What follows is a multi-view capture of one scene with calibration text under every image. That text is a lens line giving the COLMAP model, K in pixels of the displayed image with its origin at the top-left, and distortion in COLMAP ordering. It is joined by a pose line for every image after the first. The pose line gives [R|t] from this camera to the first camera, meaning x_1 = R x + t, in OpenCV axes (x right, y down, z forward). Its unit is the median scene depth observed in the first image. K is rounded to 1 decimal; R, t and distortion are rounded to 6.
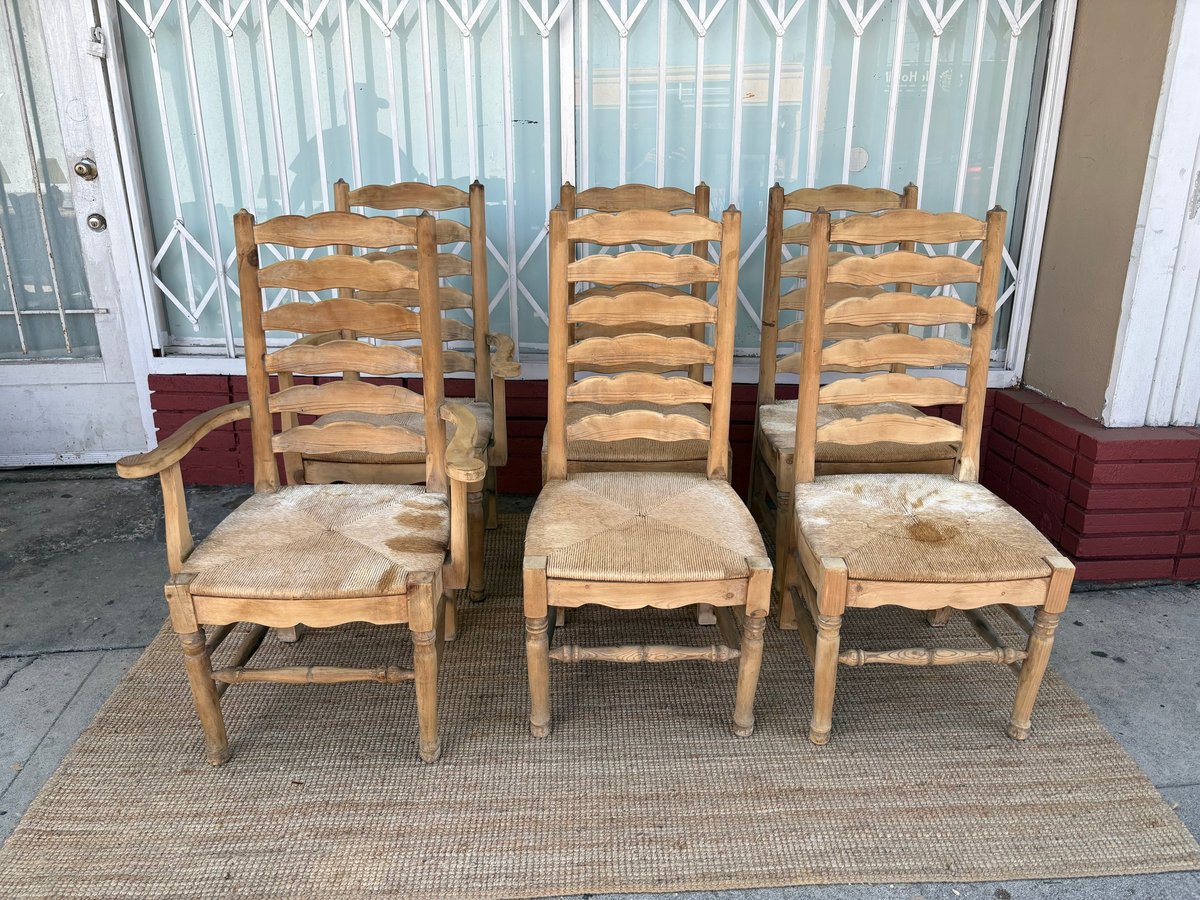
lens RADIAL K [[905.3, 0, 610.7], [0, 905.3, 446.4], [0, 0, 1]] dist [0.026169, -0.034510]
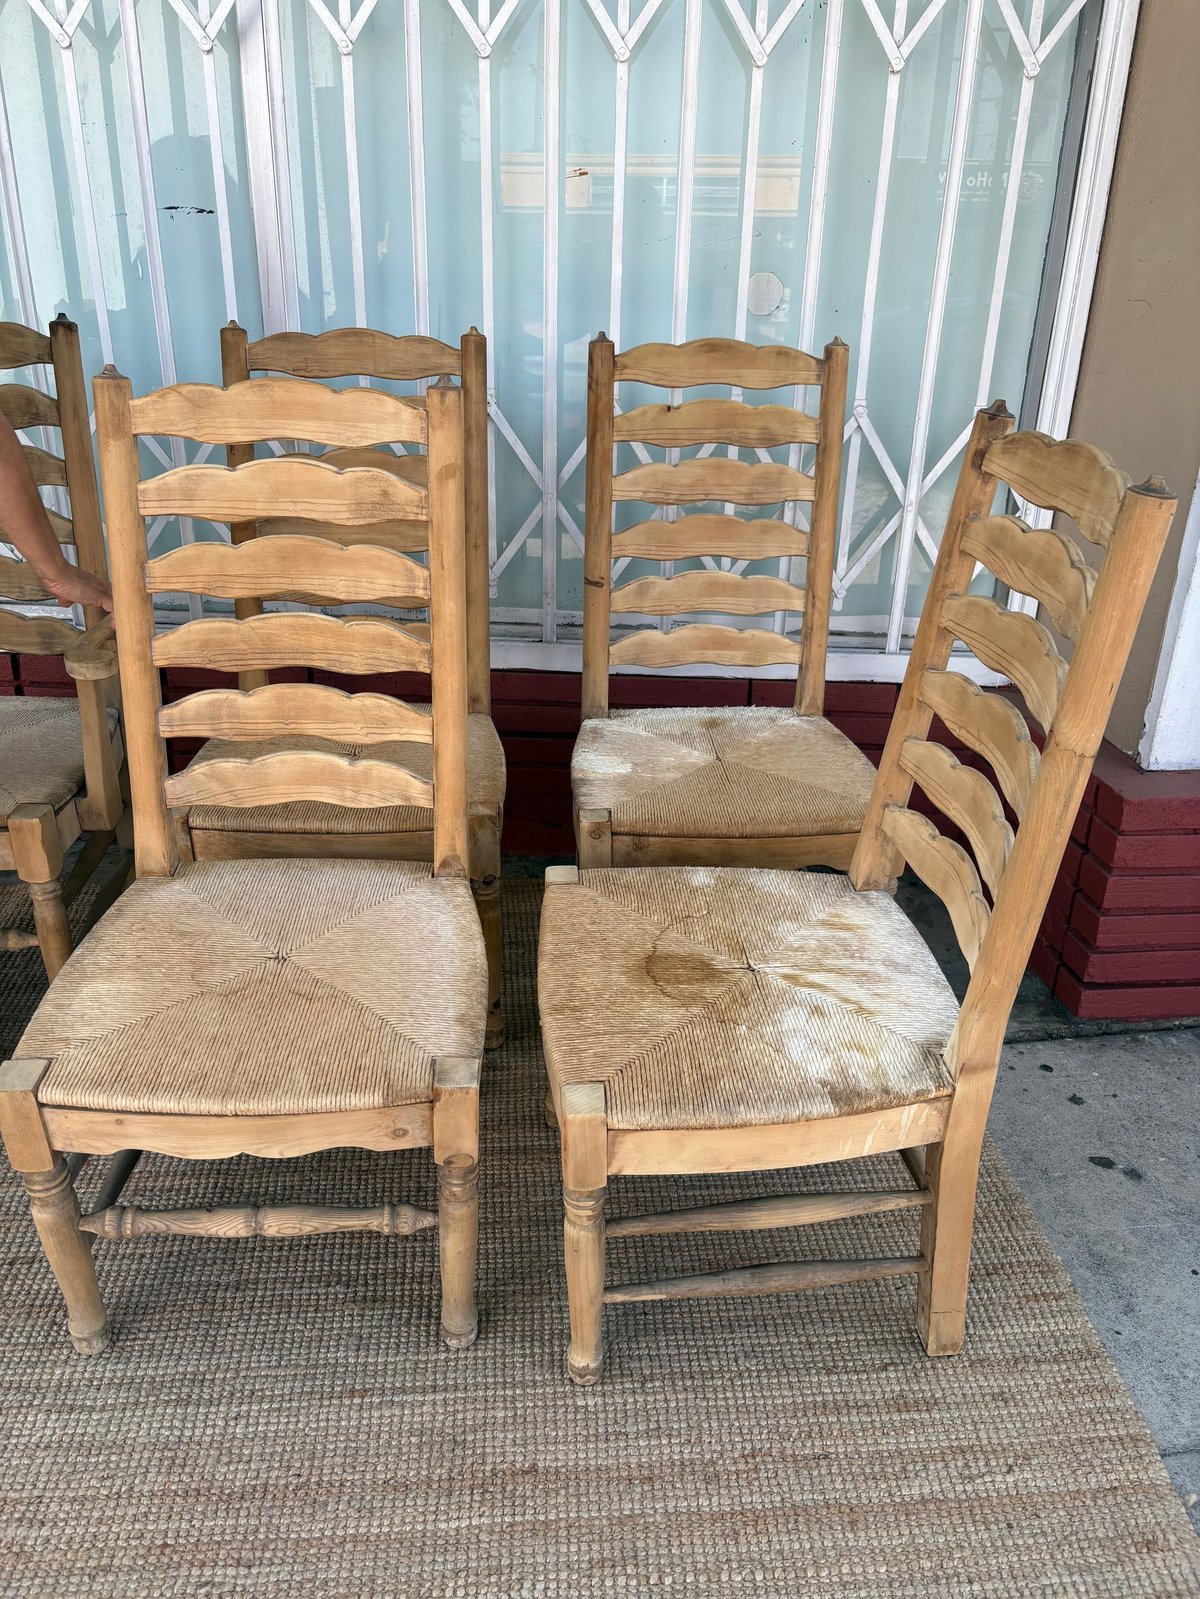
lens RADIAL K [[1206.3, 0, 606.2], [0, 1206.3, 807.5], [0, 0, 1]] dist [0.026169, -0.034510]
pose [[0.999145, 0.008555, 0.040460, 0.160857], [-0.012448, 0.995209, 0.096972, -0.069143], [-0.039437, -0.097393, 0.994464, 0.221991]]
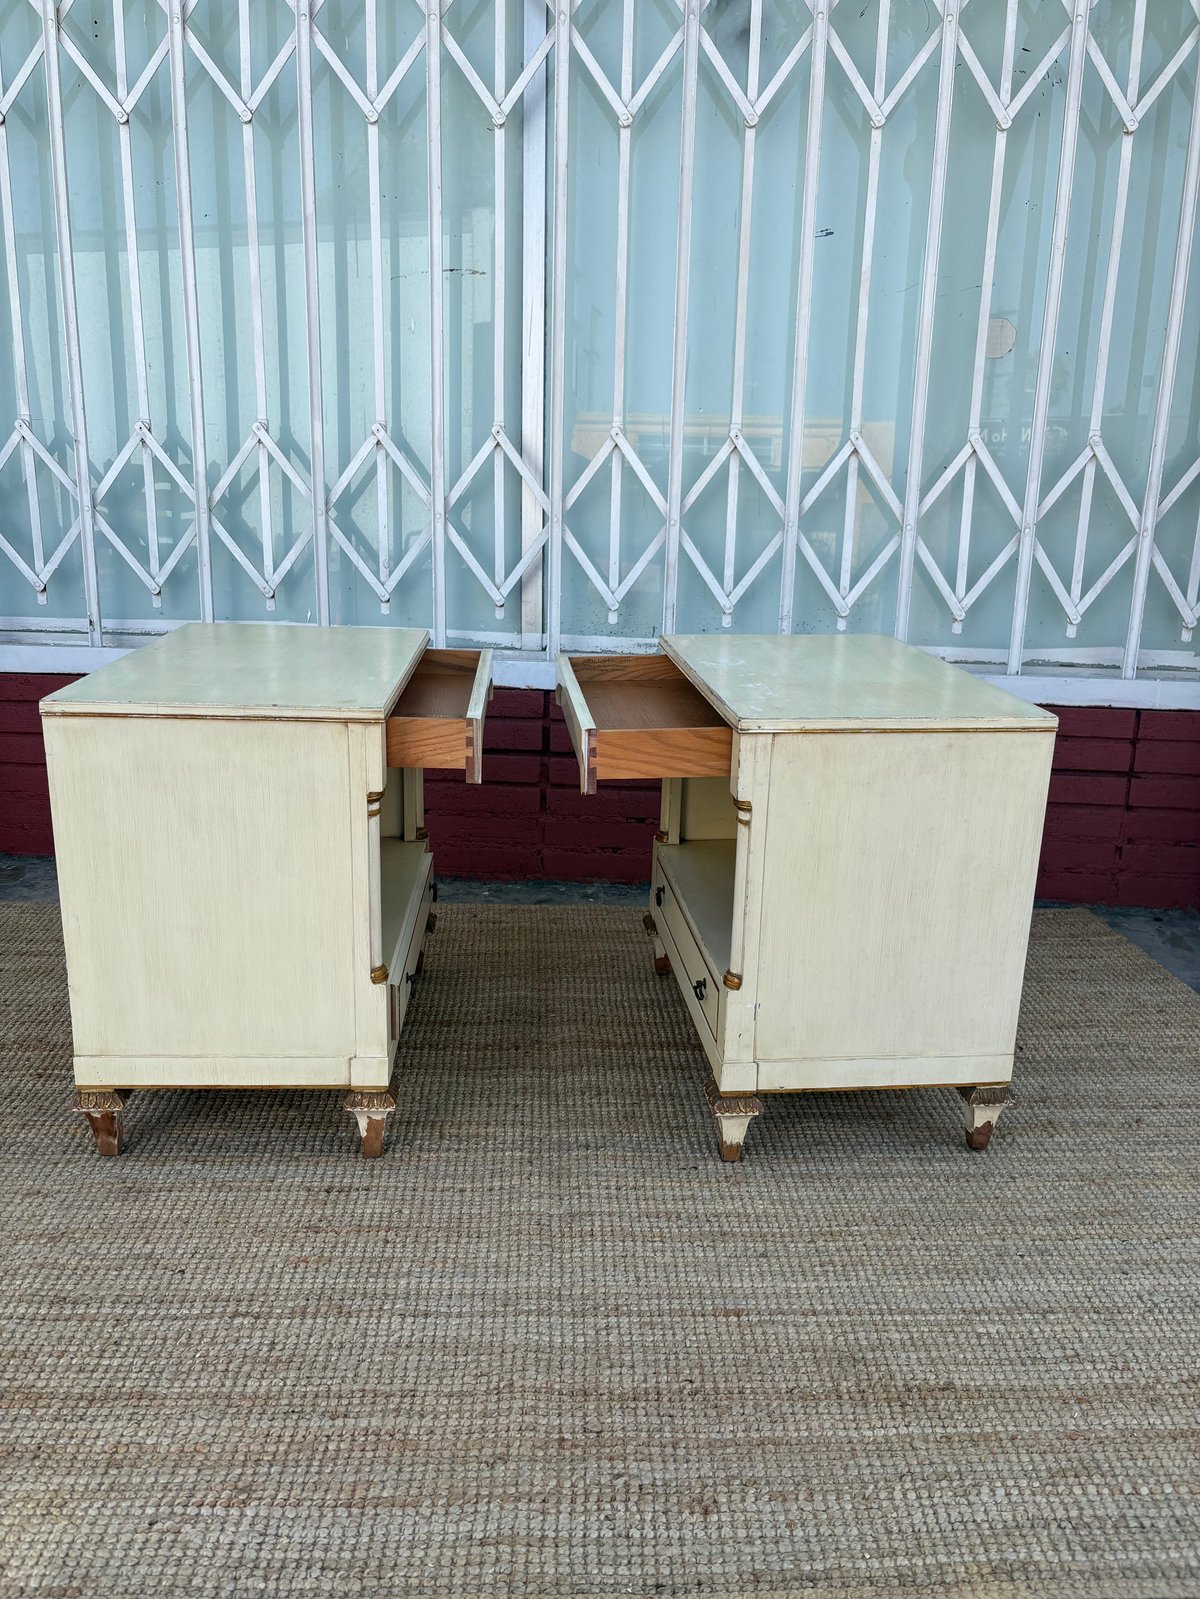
lens RADIAL K [[1206.3, 0, 599.8], [0, 1206.3, 802.1], [0, 0, 1]] dist [0.026169, -0.034510]
pose [[0.999738, 0.022524, -0.004009, 0.011348], [-0.022792, 0.995714, -0.089638, 0.091580], [0.001973, 0.089706, 0.995966, 0.231574]]
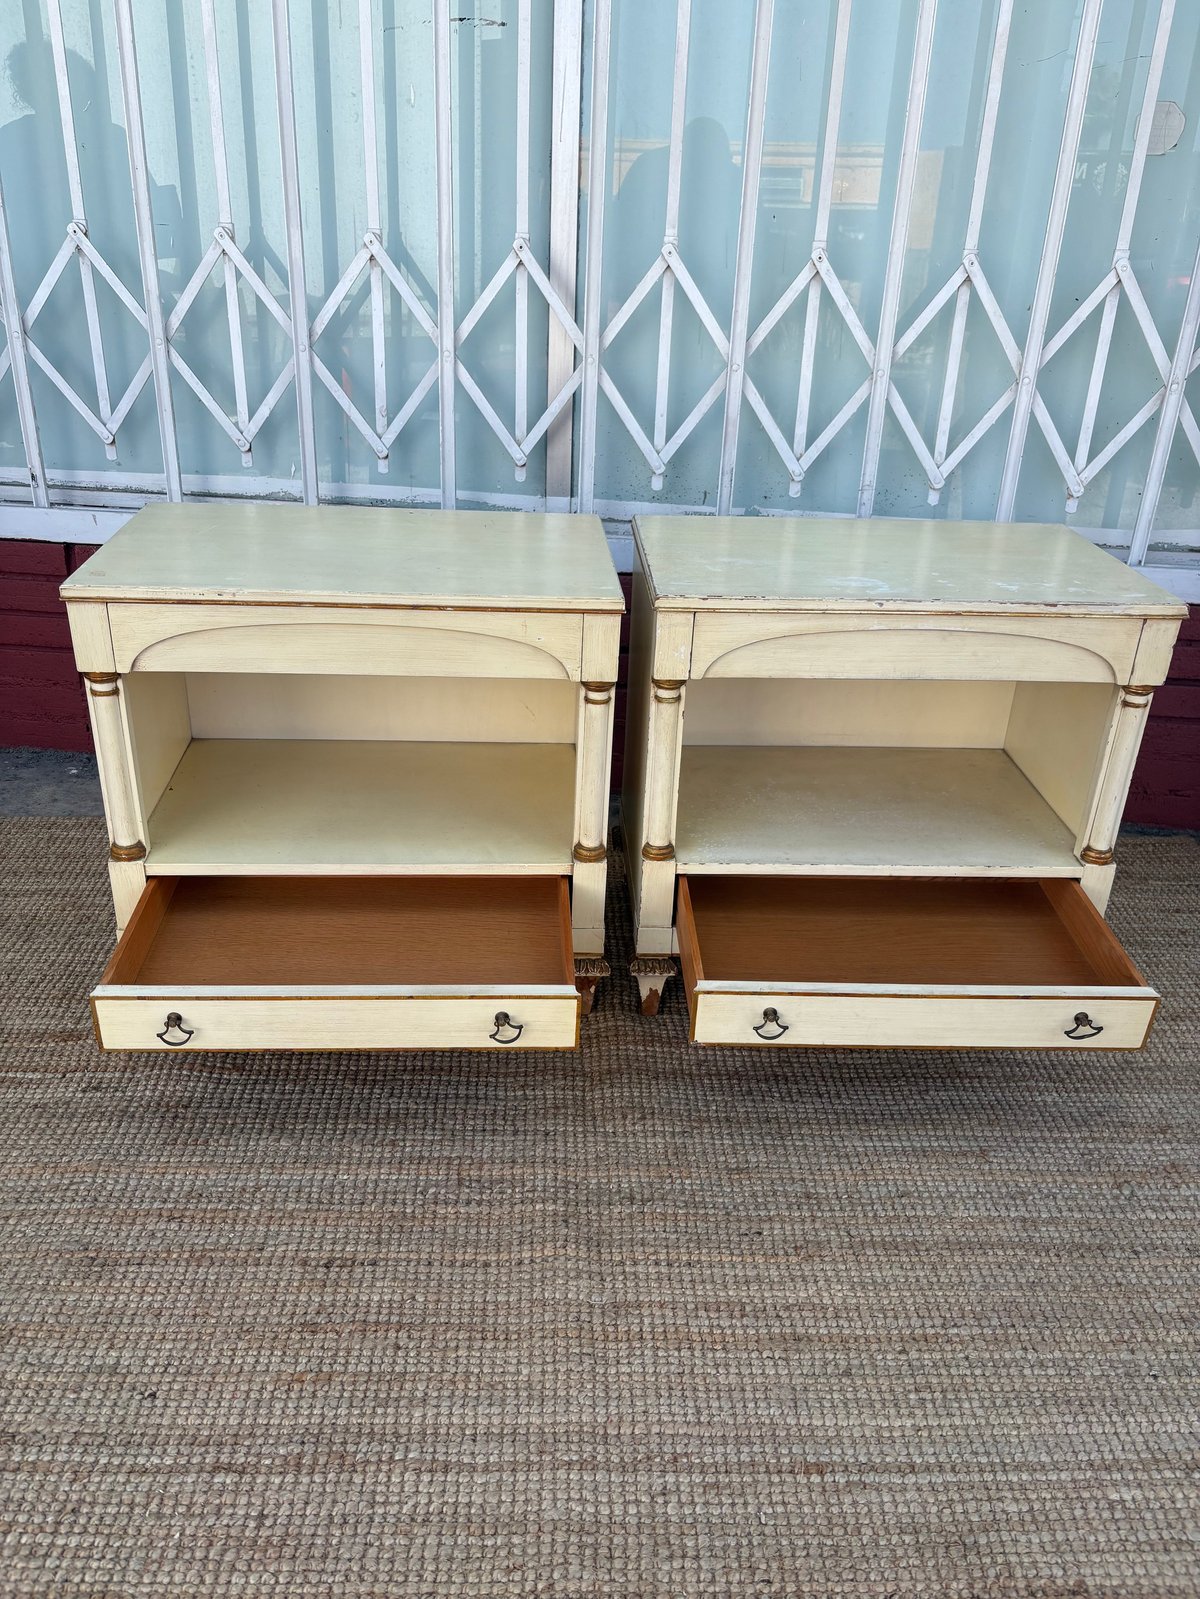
lens RADIAL K [[1206.3, 0, 592.6], [0, 1206.3, 804.8], [0, 0, 1]] dist [0.026169, -0.034510]
pose [[0.999142, 0.040656, -0.007861, -0.013730], [-0.039636, 0.993931, 0.102617, -0.013025], [0.011985, -0.102218, 0.994690, 0.361112]]
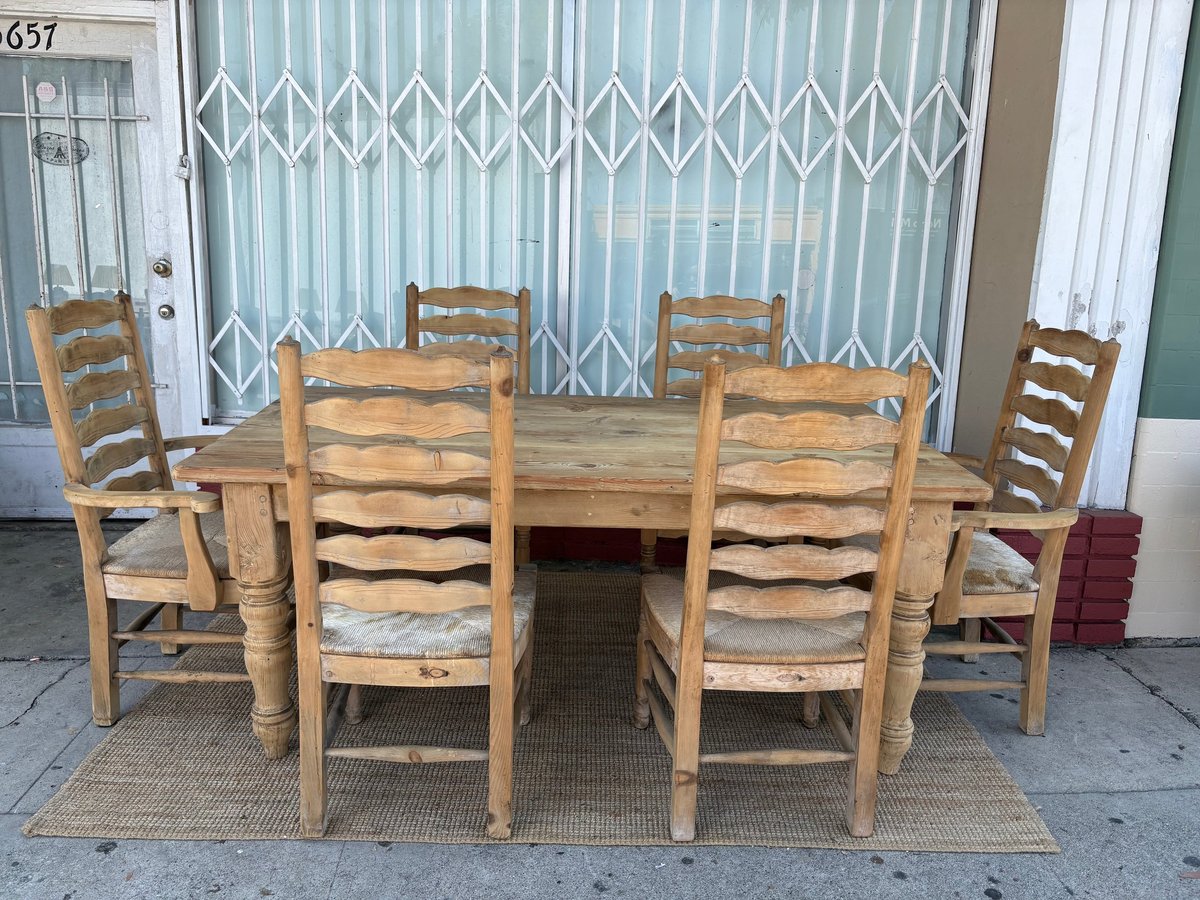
lens RADIAL K [[905.3, 0, 605.8], [0, 905.3, 448.0], [0, 0, 1]] dist [0.026169, -0.034510]
pose [[0.999134, 0.035414, -0.021862, 0.050317], [-0.037997, 0.990522, -0.131995, 0.079361], [0.016981, 0.132711, 0.991009, -0.174195]]
